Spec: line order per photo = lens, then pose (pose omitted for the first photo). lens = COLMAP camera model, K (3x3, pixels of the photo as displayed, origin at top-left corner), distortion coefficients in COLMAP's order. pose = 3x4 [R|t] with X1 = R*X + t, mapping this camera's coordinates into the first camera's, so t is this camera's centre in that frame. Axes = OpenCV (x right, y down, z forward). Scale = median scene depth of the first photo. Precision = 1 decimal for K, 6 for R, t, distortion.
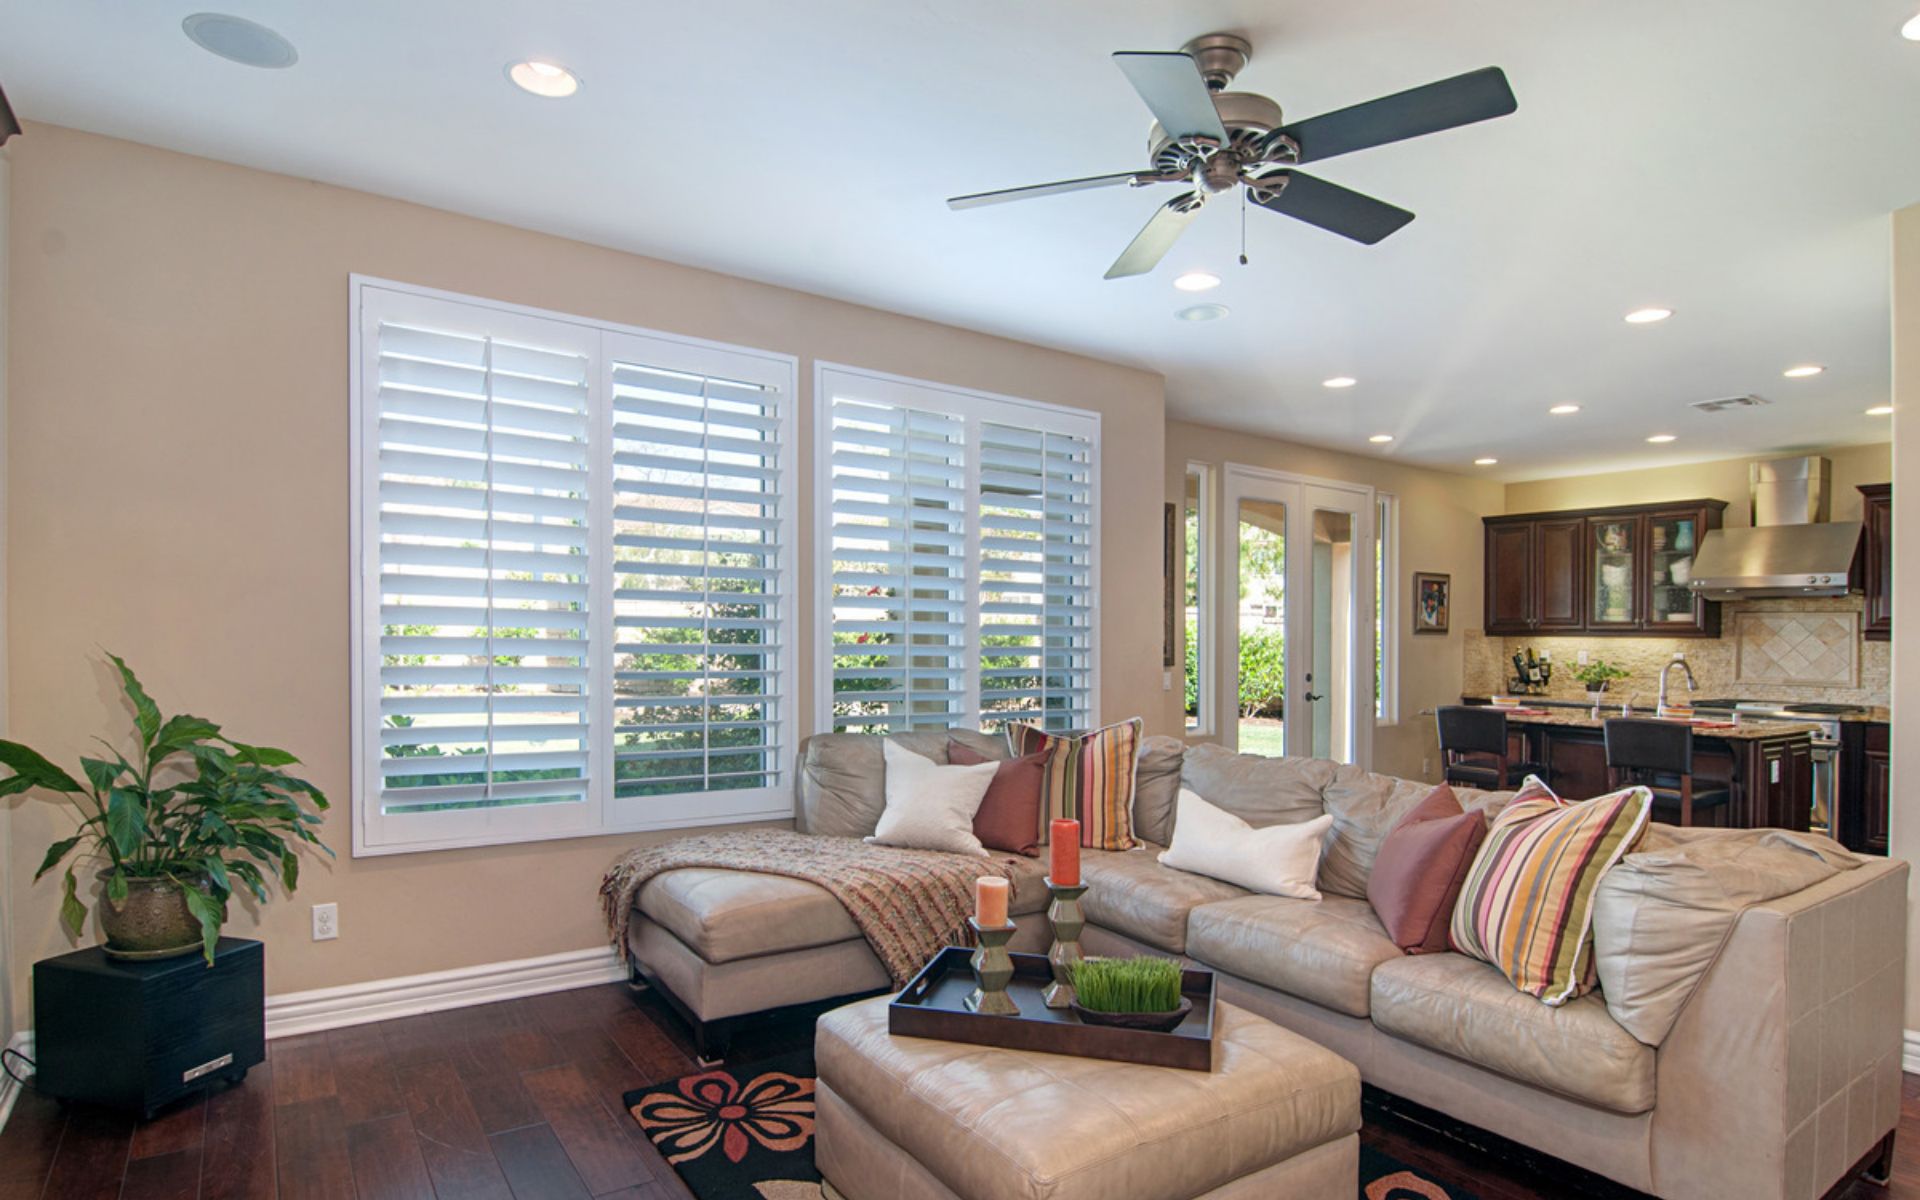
lens RADIAL K [[1031.9, 0, 973.5], [0, 1031.9, 630.3], [0, 0, 1]] dist [-0.020348, 0.002377]
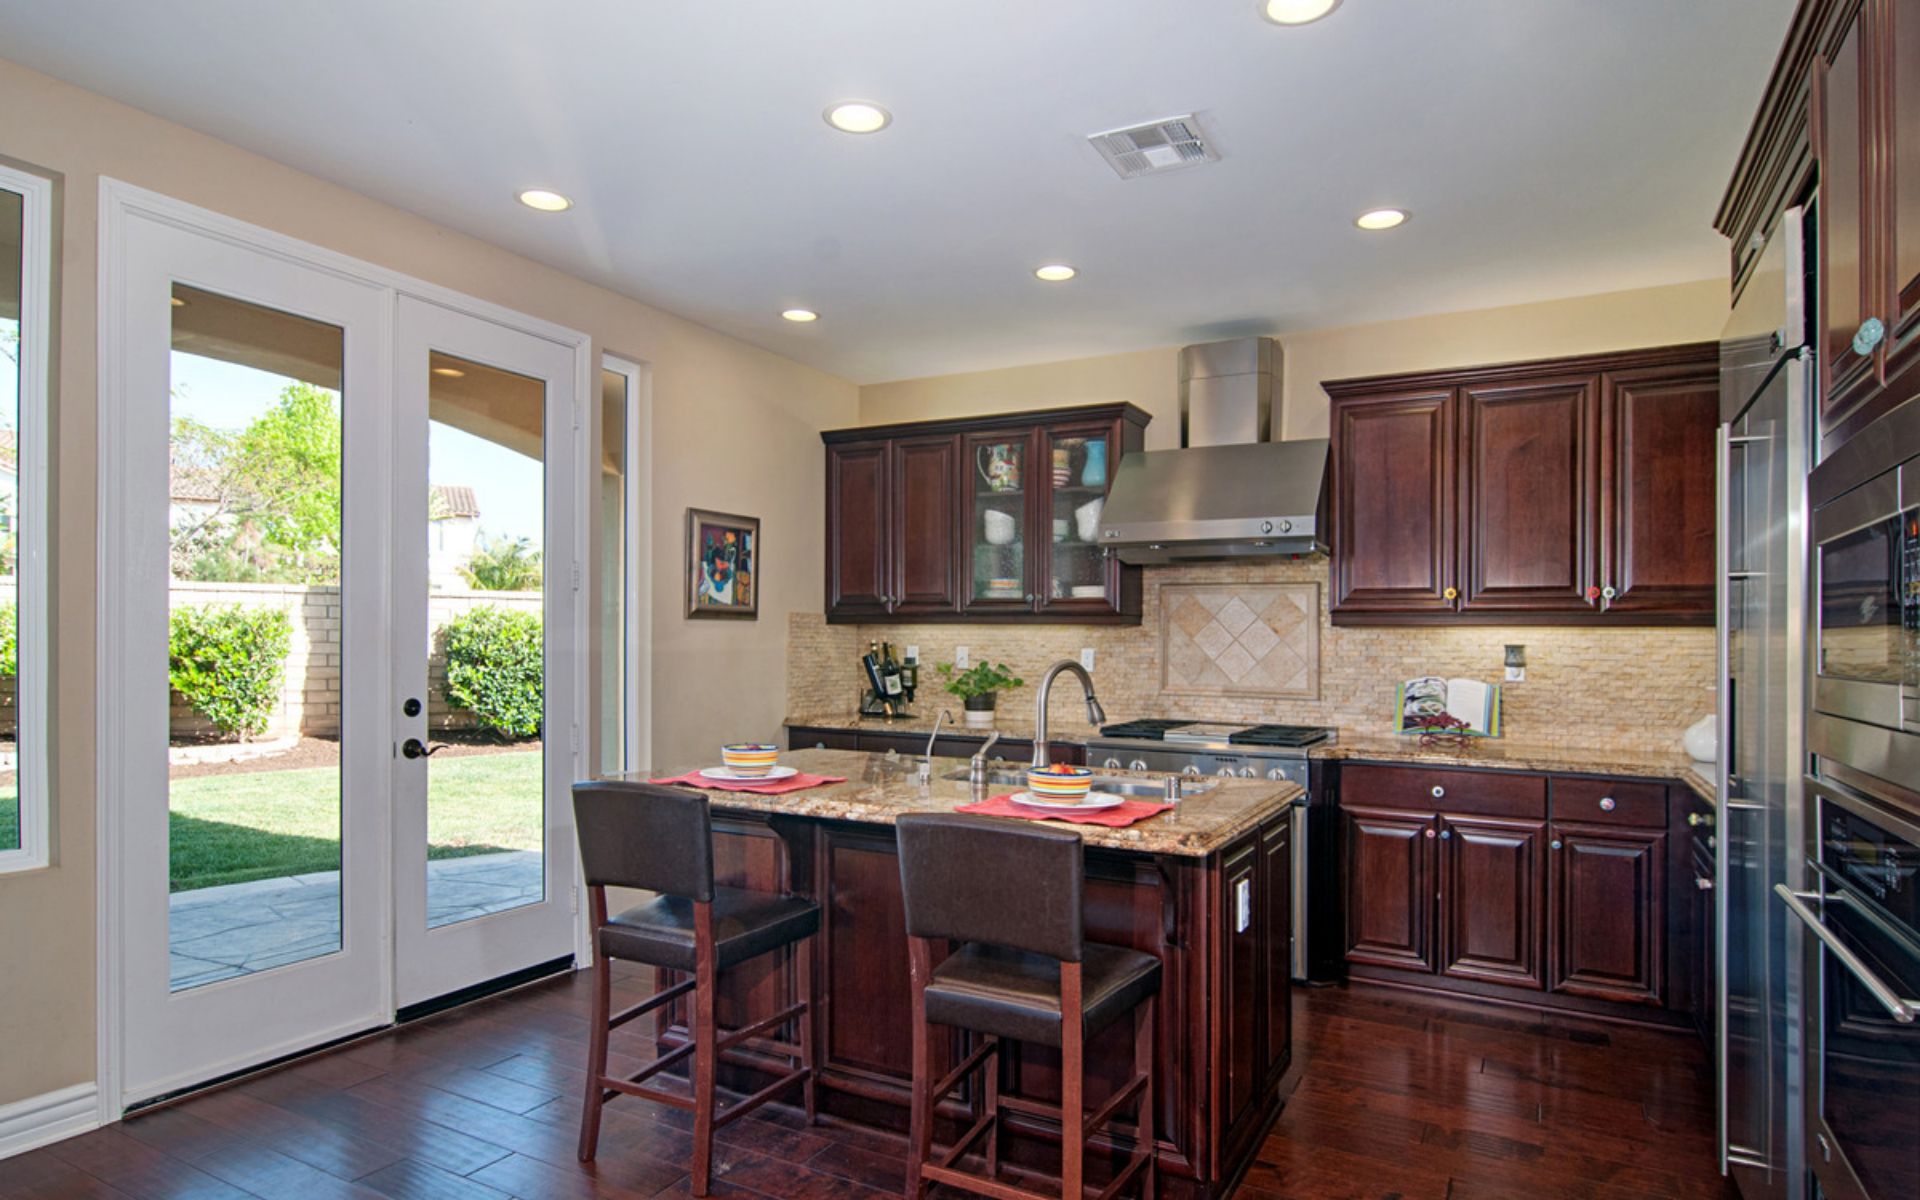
lens RADIAL K [[1031.9, 0, 966.0], [0, 1031.9, 632.5], [0, 0, 1]] dist [-0.020348, 0.002377]
pose [[0.894019, -0.002947, 0.448019, 0.340679], [0.001455, 0.999992, 0.003673, 0.009968], [-0.448027, -0.002632, 0.894016, 0.467871]]
